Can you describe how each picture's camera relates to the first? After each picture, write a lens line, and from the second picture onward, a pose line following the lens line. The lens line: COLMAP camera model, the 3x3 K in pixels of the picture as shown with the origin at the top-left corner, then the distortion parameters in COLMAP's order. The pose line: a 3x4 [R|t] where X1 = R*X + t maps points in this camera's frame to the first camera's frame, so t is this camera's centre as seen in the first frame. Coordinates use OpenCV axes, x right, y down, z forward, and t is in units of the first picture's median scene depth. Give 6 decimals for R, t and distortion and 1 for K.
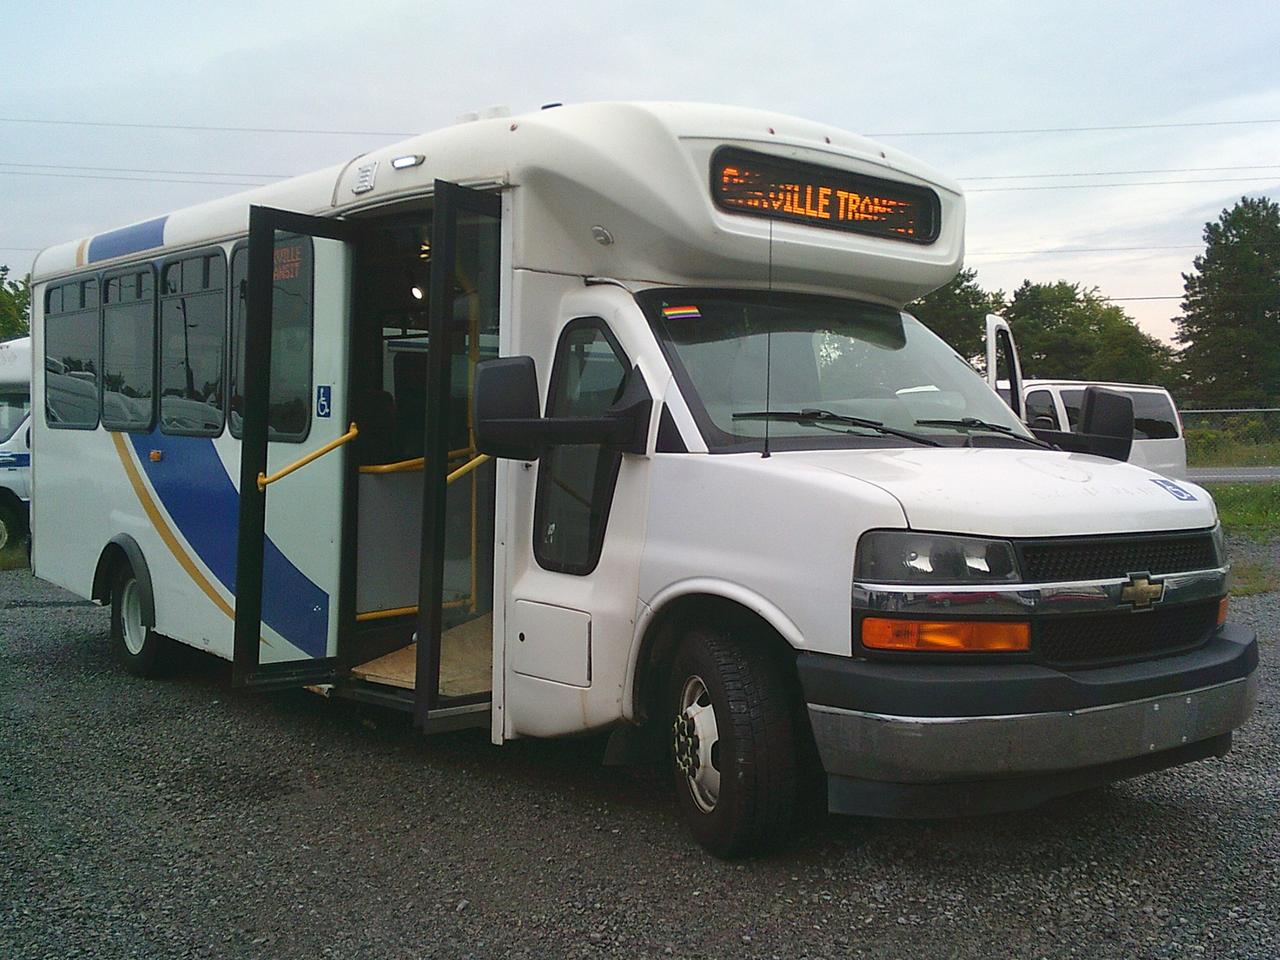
lens RADIAL K [[1391.1, 0, 641.3], [0, 1391.1, 483.8], [0, 0, 1]] dist [0.021251, 0.000000]
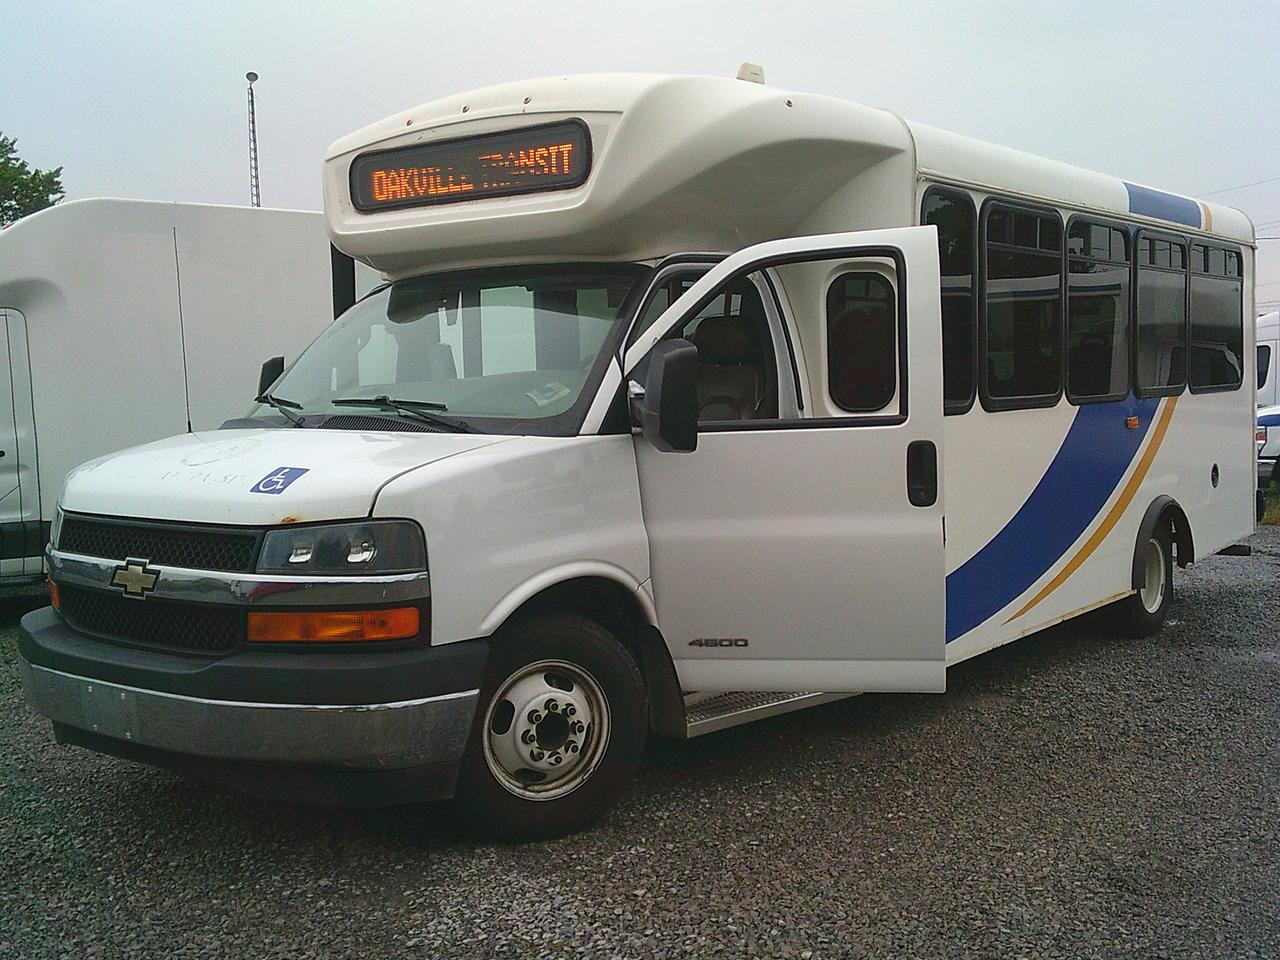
lens RADIAL K [[1391.1, 0, 641.6], [0, 1391.1, 481.8], [0, 0, 1]] dist [0.021251, 0.000000]
pose [[0.208437, 0.047910, -0.976862, 1.148285], [-0.015324, 0.998837, 0.045718, -0.034291], [0.977916, 0.005440, 0.208929, 0.941568]]
